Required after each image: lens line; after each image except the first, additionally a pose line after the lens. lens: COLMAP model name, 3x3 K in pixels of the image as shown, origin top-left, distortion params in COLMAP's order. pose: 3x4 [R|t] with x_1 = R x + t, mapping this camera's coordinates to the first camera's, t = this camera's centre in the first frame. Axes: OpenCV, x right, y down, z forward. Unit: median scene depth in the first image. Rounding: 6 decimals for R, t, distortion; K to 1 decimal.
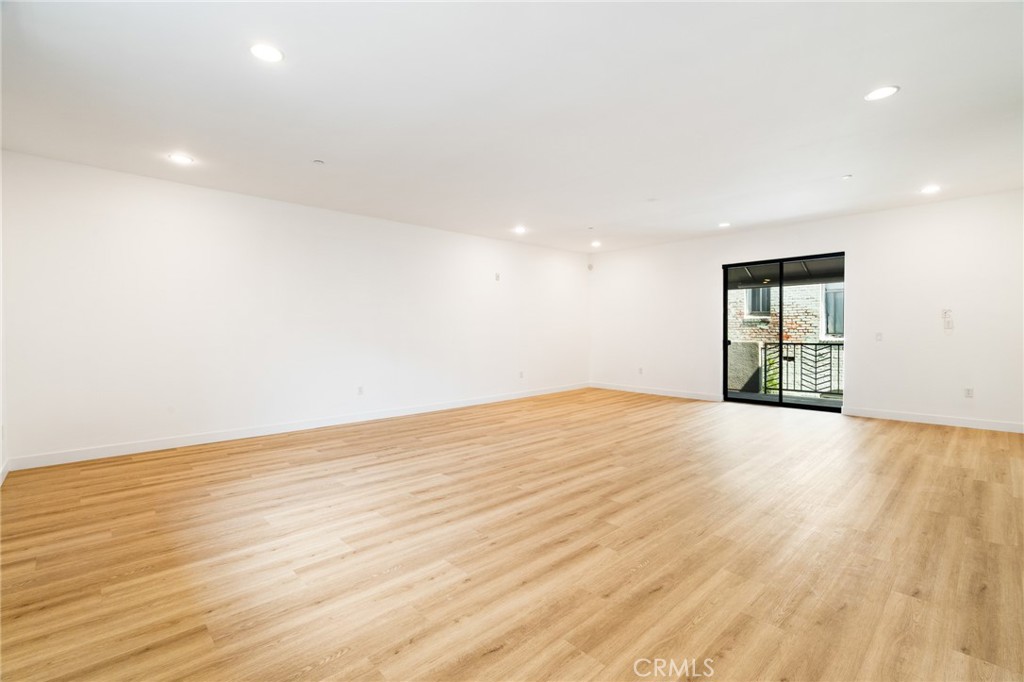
lens RADIAL K [[465.0, 0, 510.7], [0, 465.0, 331.5], [0, 0, 1]] dist [0.002108, 0.000258]
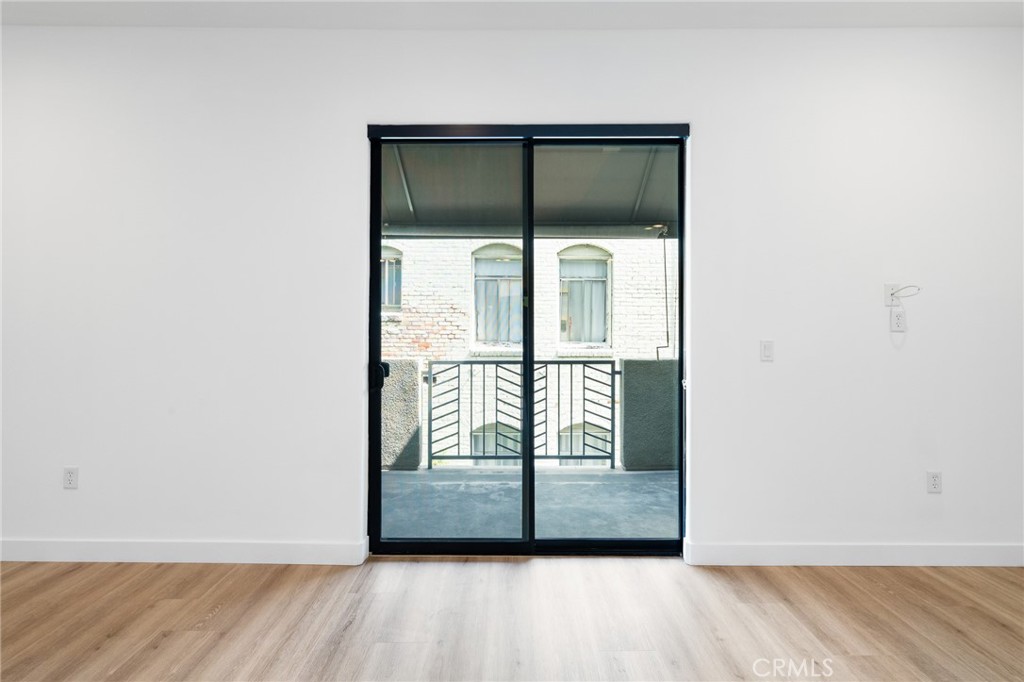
lens RADIAL K [[499.0, 0, 512.0], [0, 499.0, 341.0], [0, 0, 1]] dist [0.016703, 0.000033]
pose [[0.680970, -0.000086, 0.732312, 0.266546], [-0.005721, 0.999969, 0.005437, 0.001112], [-0.732289, -0.007892, 0.680948, 0.680436]]
